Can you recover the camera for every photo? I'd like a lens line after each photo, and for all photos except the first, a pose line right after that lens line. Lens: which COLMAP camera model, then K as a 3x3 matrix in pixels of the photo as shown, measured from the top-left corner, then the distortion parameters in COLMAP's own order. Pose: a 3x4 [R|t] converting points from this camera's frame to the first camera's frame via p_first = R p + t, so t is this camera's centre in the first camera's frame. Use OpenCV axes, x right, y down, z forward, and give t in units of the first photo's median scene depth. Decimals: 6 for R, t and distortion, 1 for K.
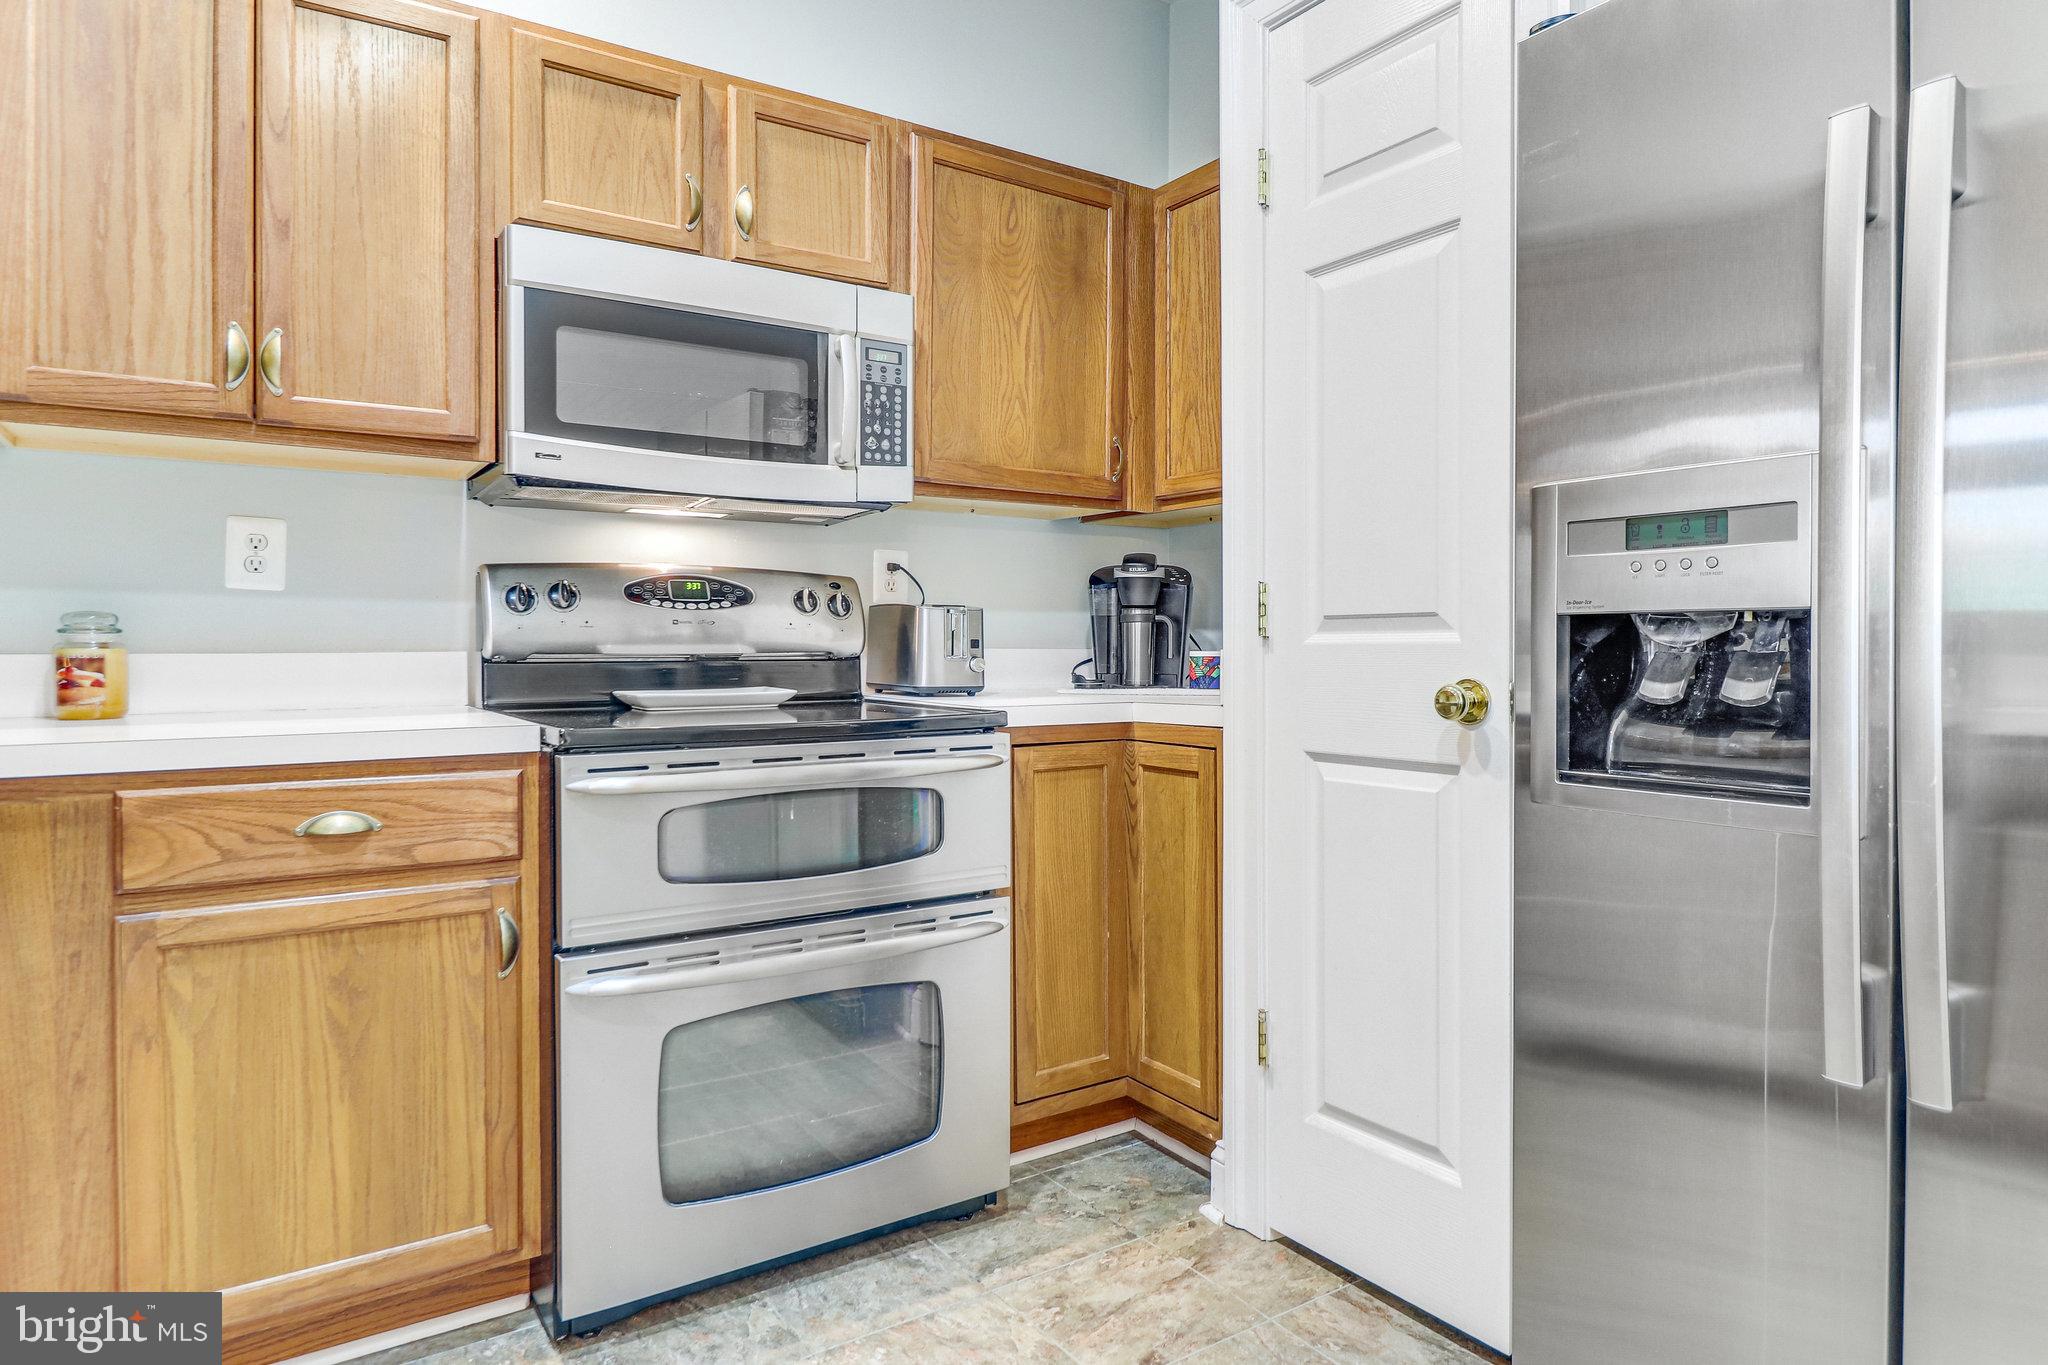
lens RADIAL K [[1185.2, 0, 1021.0], [0, 1185.2, 662.3], [0, 0, 1]] dist [0.003952, -0.012275]
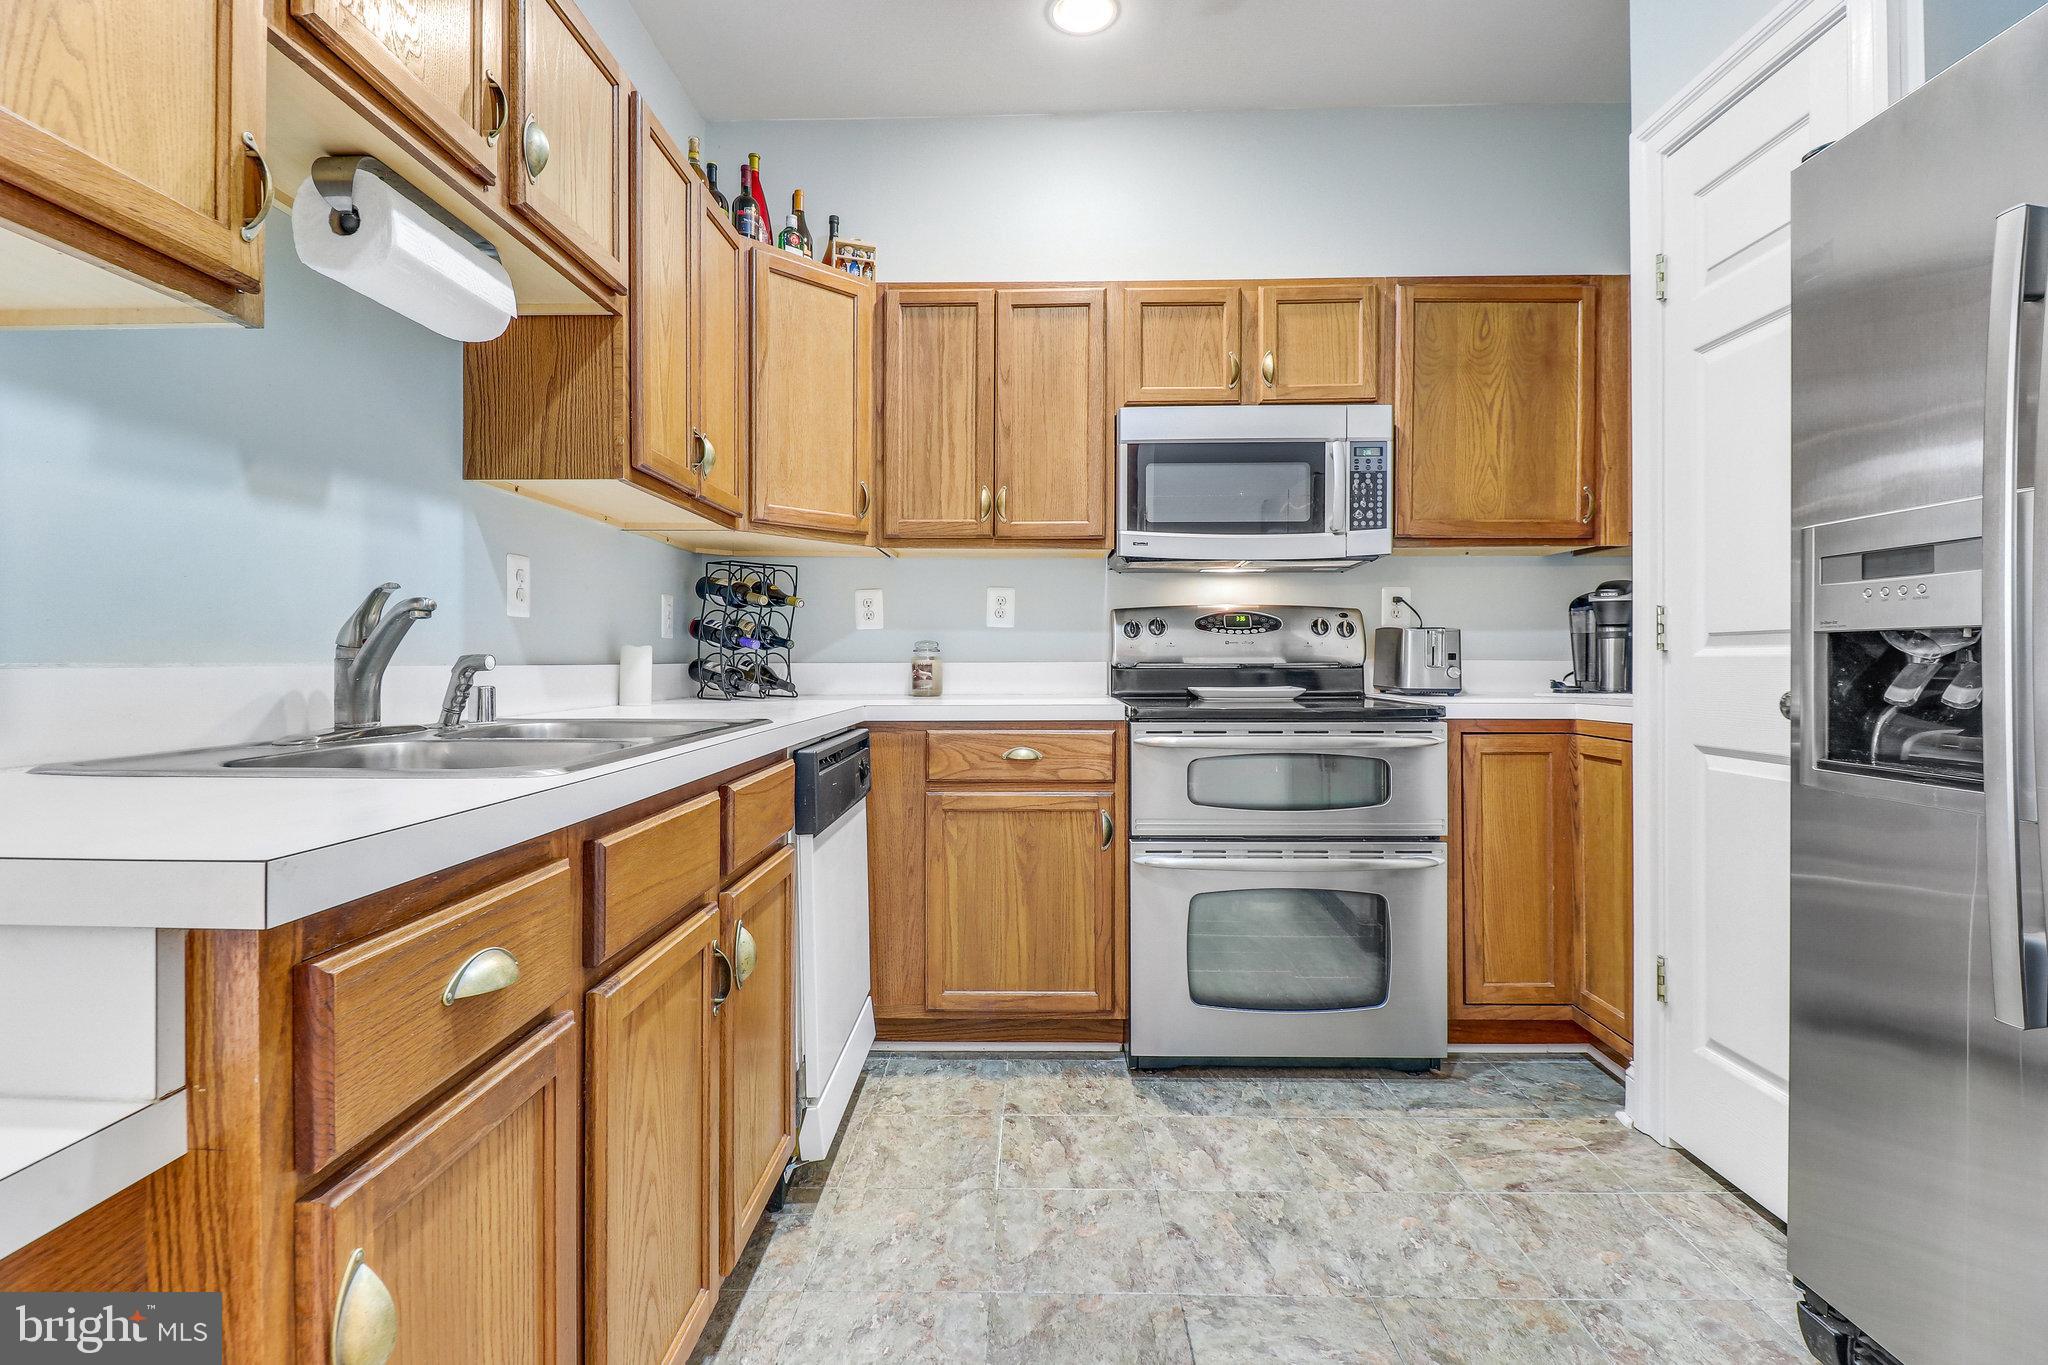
lens RADIAL K [[960.7, 0, 1017.1], [0, 960.7, 665.2], [0, 0, 1]] dist [0.000216, -0.010775]
pose [[0.817652, 0.003474, -0.575703, 0.231127], [-0.007382, 0.999963, -0.004451, 0.002954], [0.575666, 0.007890, 0.817647, -0.193109]]
